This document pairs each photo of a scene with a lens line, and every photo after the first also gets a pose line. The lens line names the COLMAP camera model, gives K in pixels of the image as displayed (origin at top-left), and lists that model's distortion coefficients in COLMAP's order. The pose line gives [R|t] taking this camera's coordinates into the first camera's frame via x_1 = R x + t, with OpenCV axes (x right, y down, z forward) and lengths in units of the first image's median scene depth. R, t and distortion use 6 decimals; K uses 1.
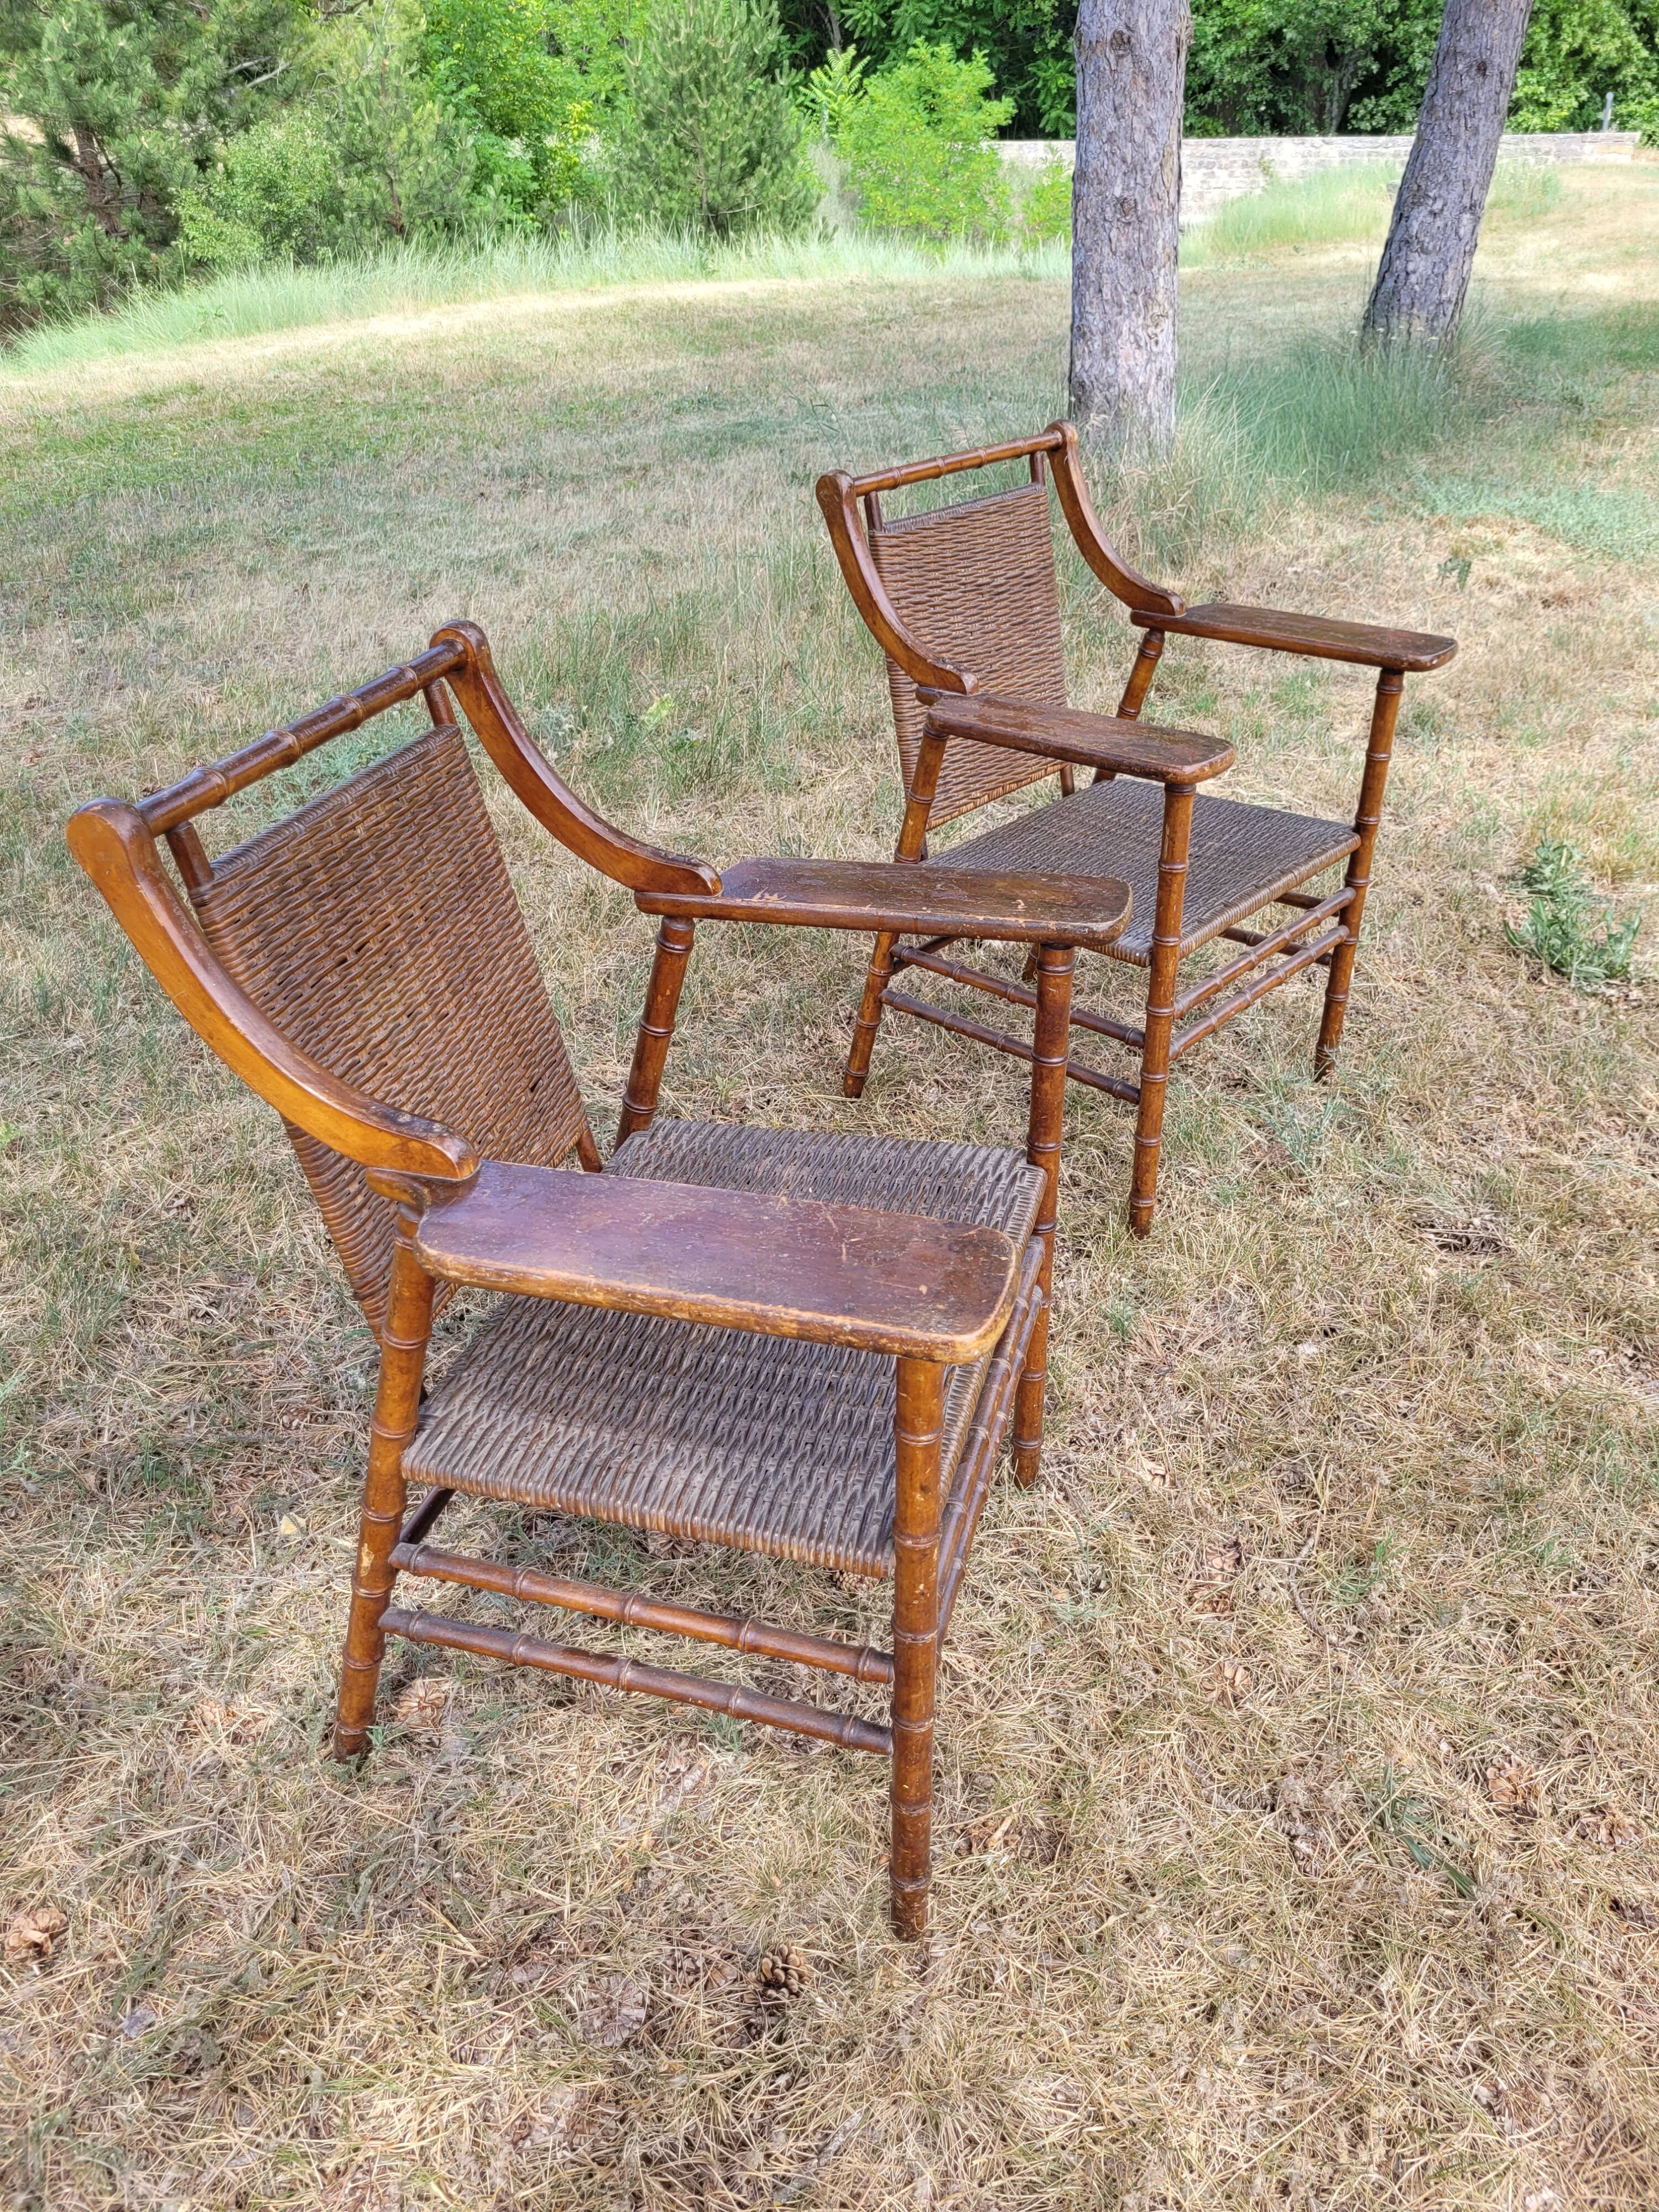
lens RADIAL K [[1691.5, 0, 879.7], [0, 1691.5, 1073.9], [0, 0, 1]] dist [0.046112, -0.045157]
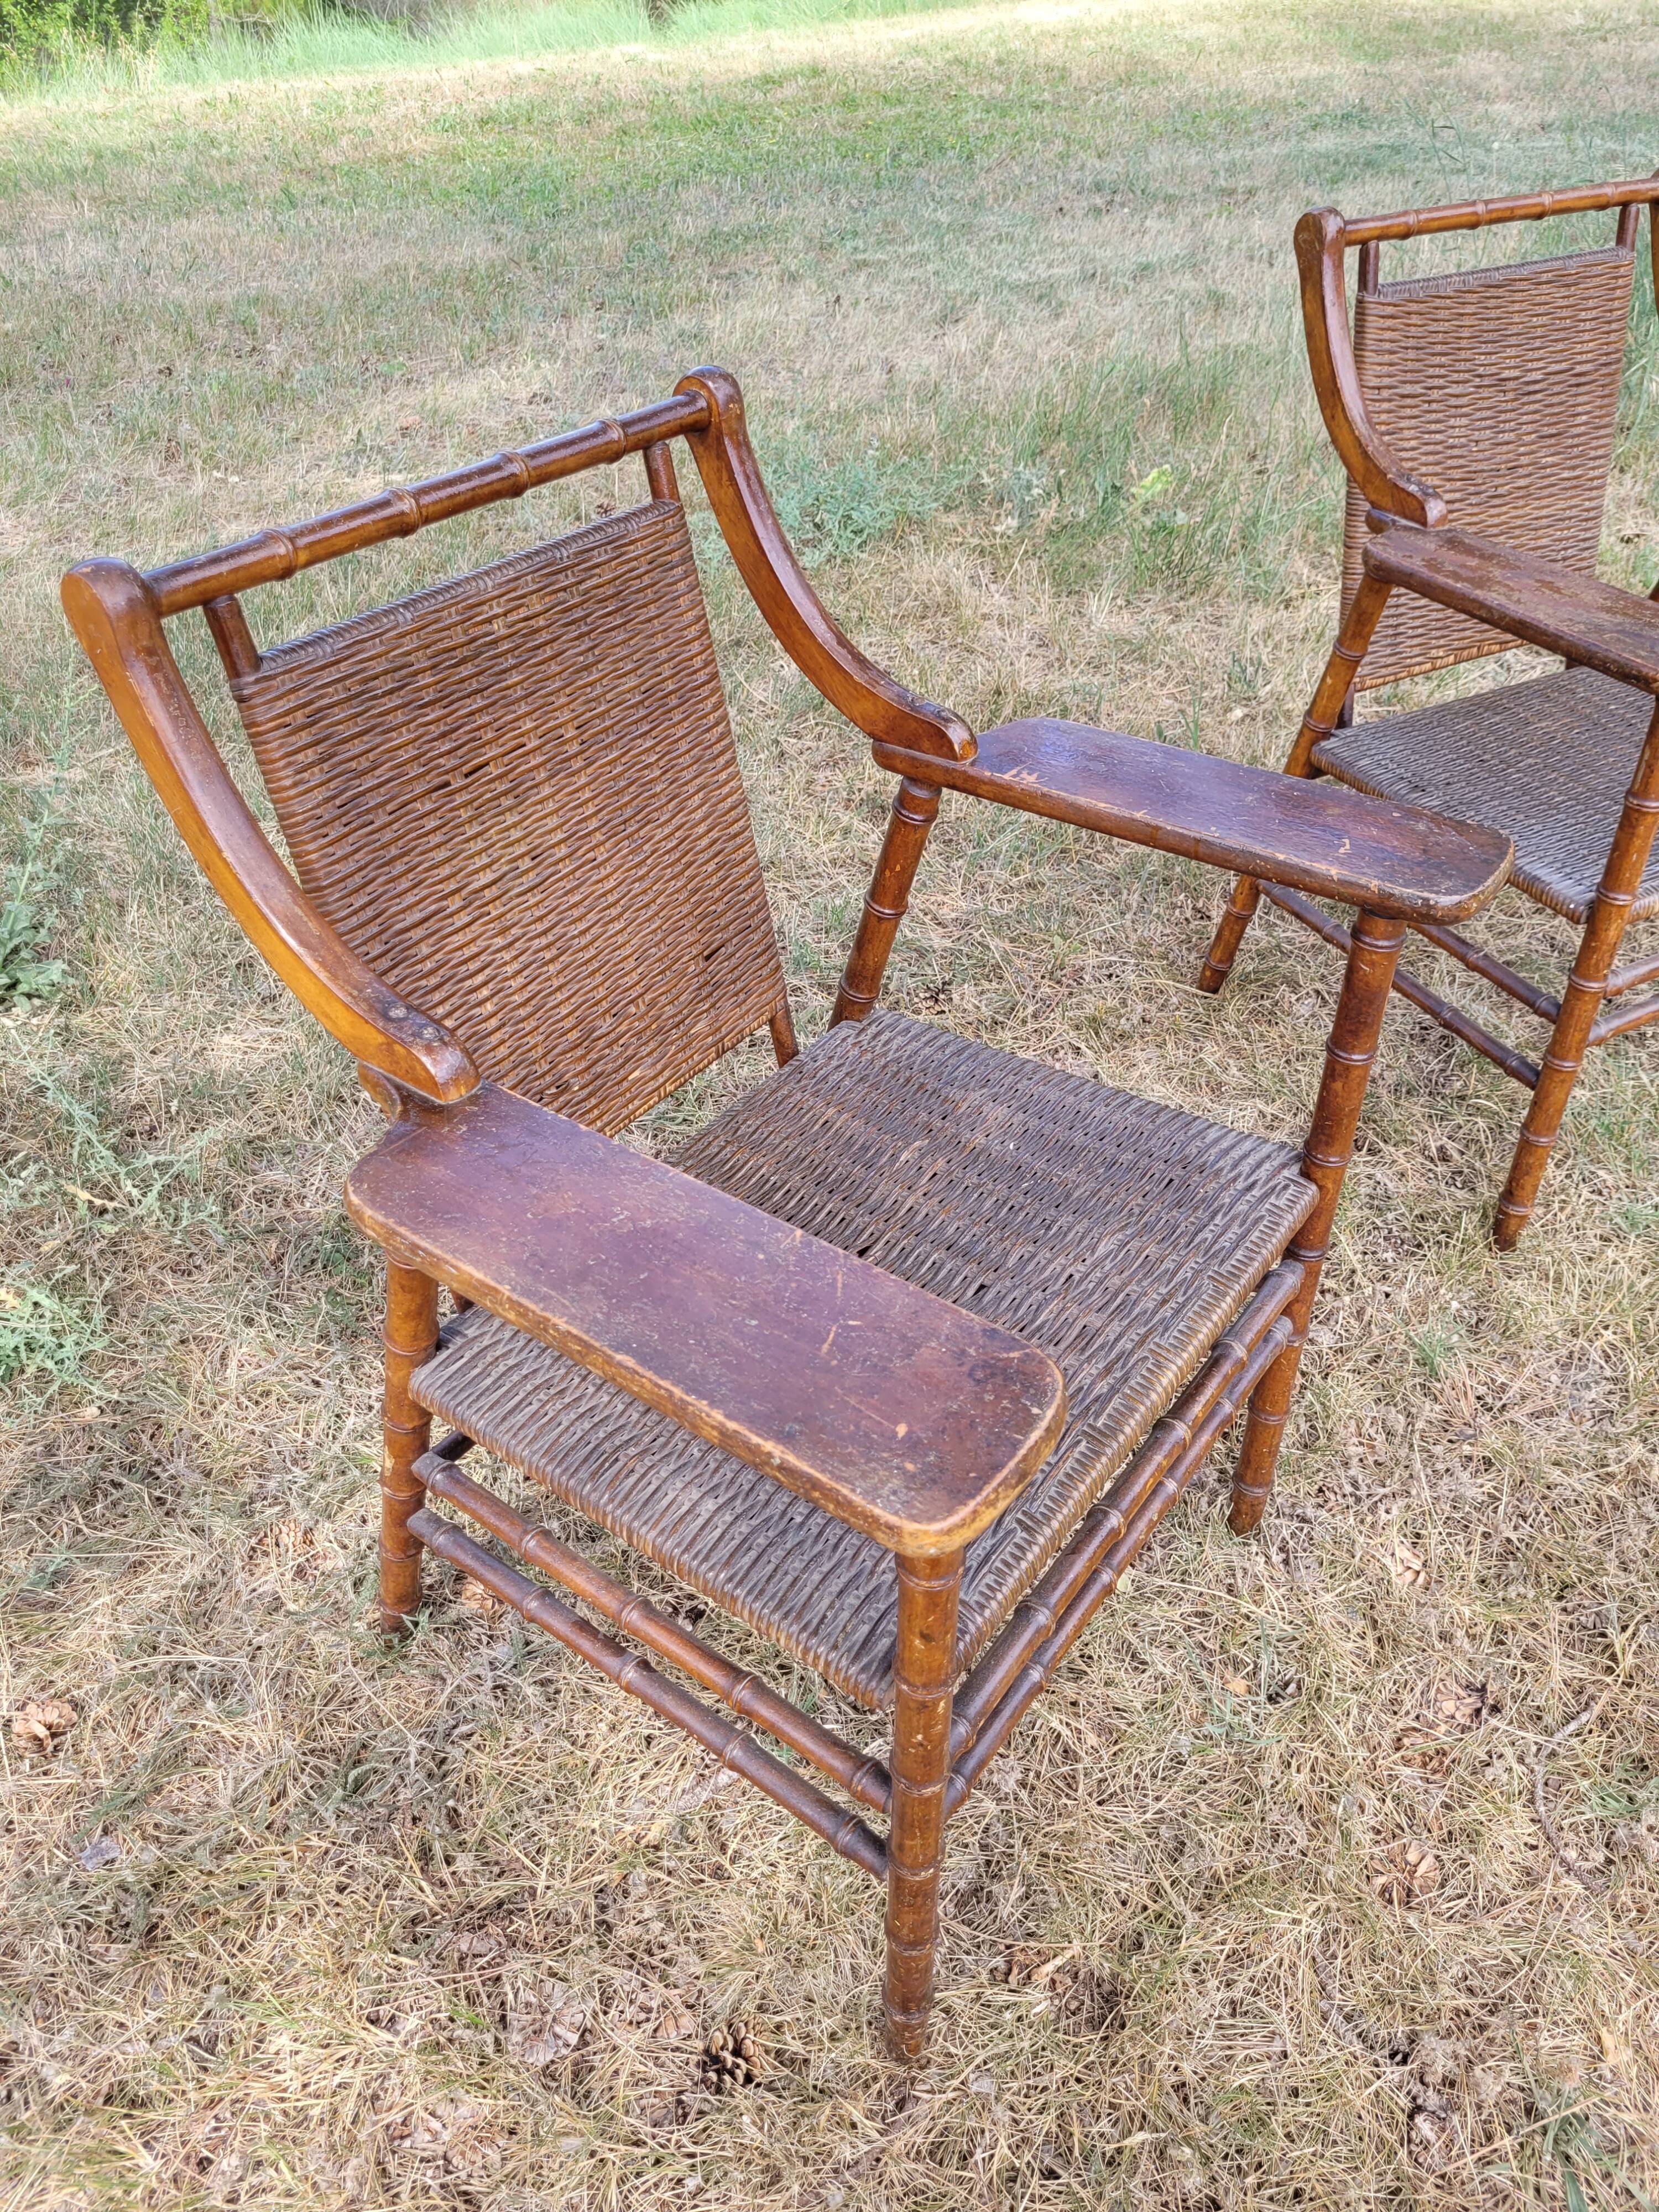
lens RADIAL K [[1691.5, 0, 879.7], [0, 1691.5, 1073.9], [0, 0, 1]] dist [0.046112, -0.045157]
pose [[0.934907, 0.221203, -0.277523, 0.115701], [-0.181298, 0.969935, 0.162347, -0.083506], [0.305091, -0.101465, 0.946902, 0.217992]]
